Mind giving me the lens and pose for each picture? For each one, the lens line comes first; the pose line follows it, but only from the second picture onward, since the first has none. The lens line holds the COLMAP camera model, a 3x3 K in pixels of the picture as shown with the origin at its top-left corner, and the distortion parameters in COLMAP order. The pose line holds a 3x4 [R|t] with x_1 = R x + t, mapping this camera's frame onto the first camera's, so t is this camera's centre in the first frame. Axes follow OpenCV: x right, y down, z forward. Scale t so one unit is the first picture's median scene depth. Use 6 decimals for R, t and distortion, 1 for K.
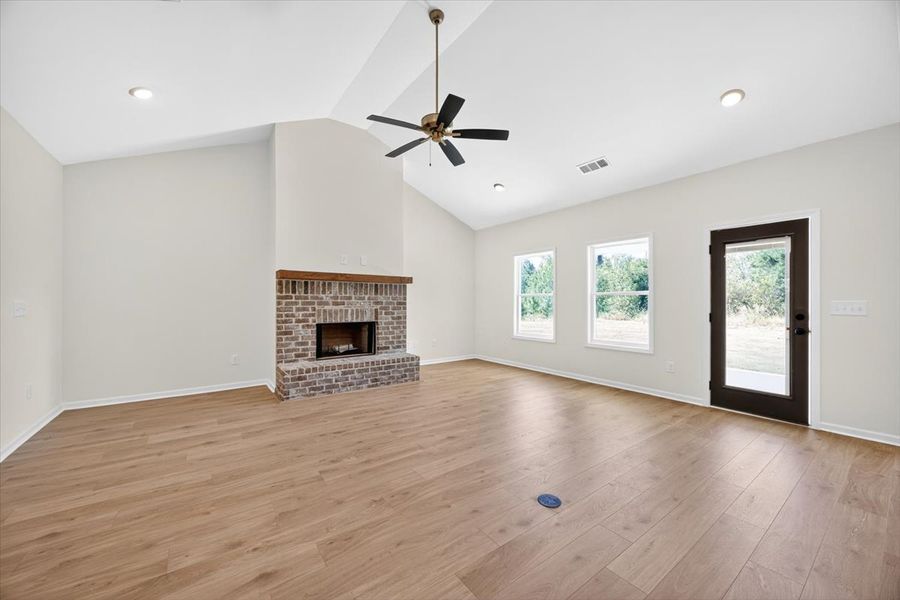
lens RADIAL K [[345.1, 0, 450.0], [0, 345.1, 300.0], [0, 0, 1]] dist [-0.001118, -0.000103]
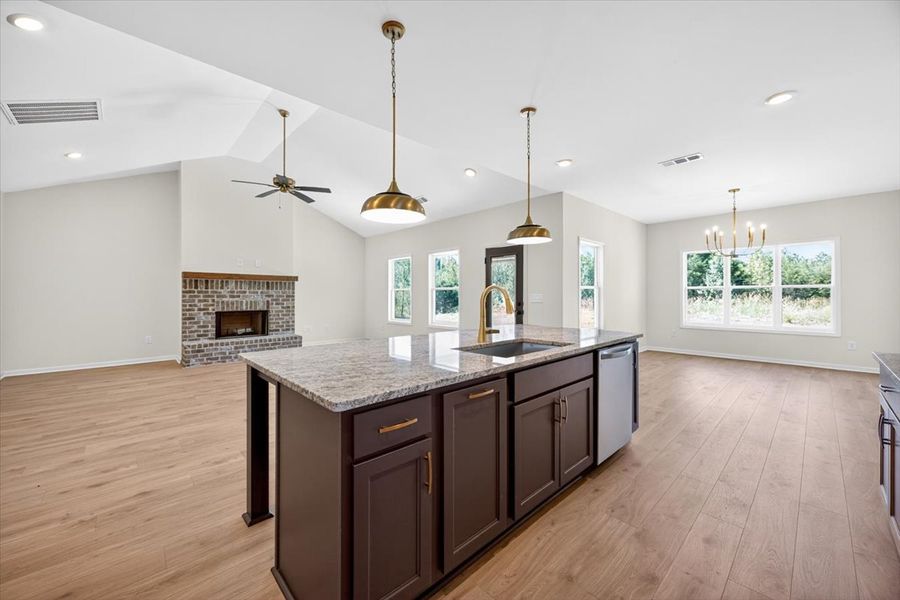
lens RADIAL K [[350.0, 0, 448.3], [0, 350.0, 292.3], [0, 0, 1]] dist [0.000187, 0.000062]
pose [[0.992791, -0.000990, 0.119857, 0.343027], [0.001328, 0.999995, -0.002740, -0.000679], [-0.119853, 0.002880, 0.992787, -0.447779]]
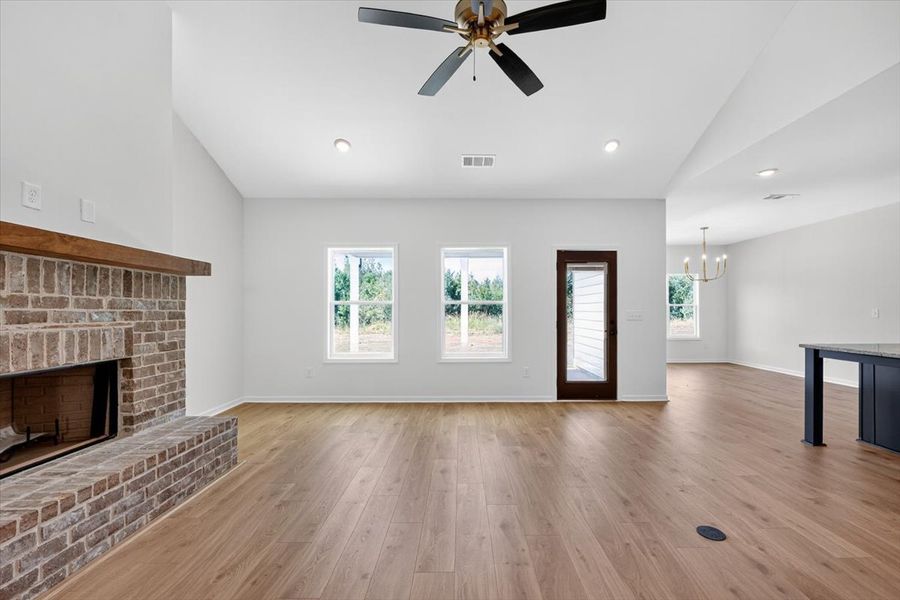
lens RADIAL K [[381.6, 0, 468.8], [0, 381.6, 308.9], [0, 0, 1]] dist [-0.002086, -0.000071]
pose [[0.574776, 0.002874, 0.818306, -0.398955], [-0.000802, 0.999995, -0.002949, 0.002110], [-0.818310, 0.001038, 0.574776, 0.427306]]
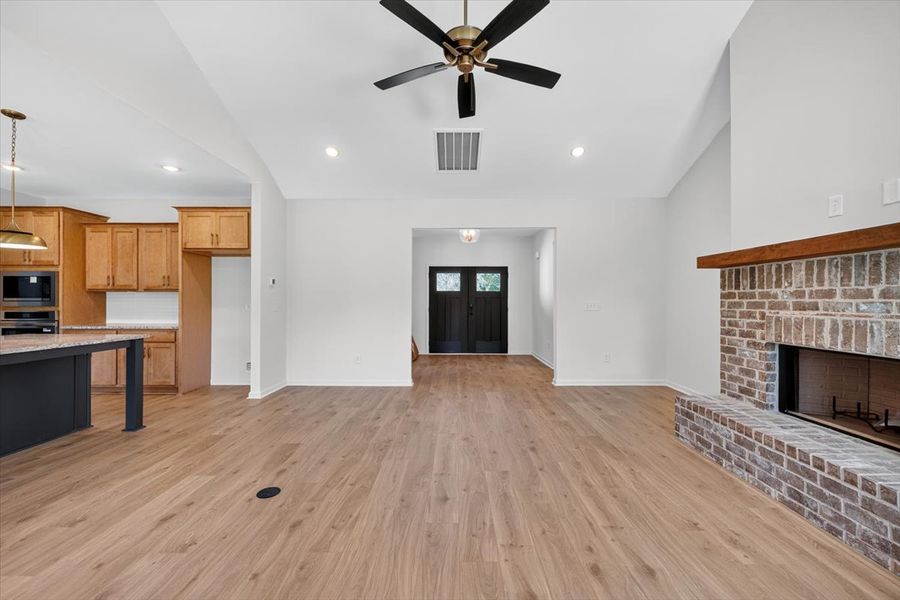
lens RADIAL K [[366.6, 0, 452.7], [0, 366.6, 301.2], [0, 0, 1]] dist [0.001380, 0.000064]
pose [[-0.601185, -0.001680, -0.799108, 0.380861], [0.003320, 0.999984, -0.004600, 0.004114], [0.799103, -0.005419, -0.601170, 0.958216]]
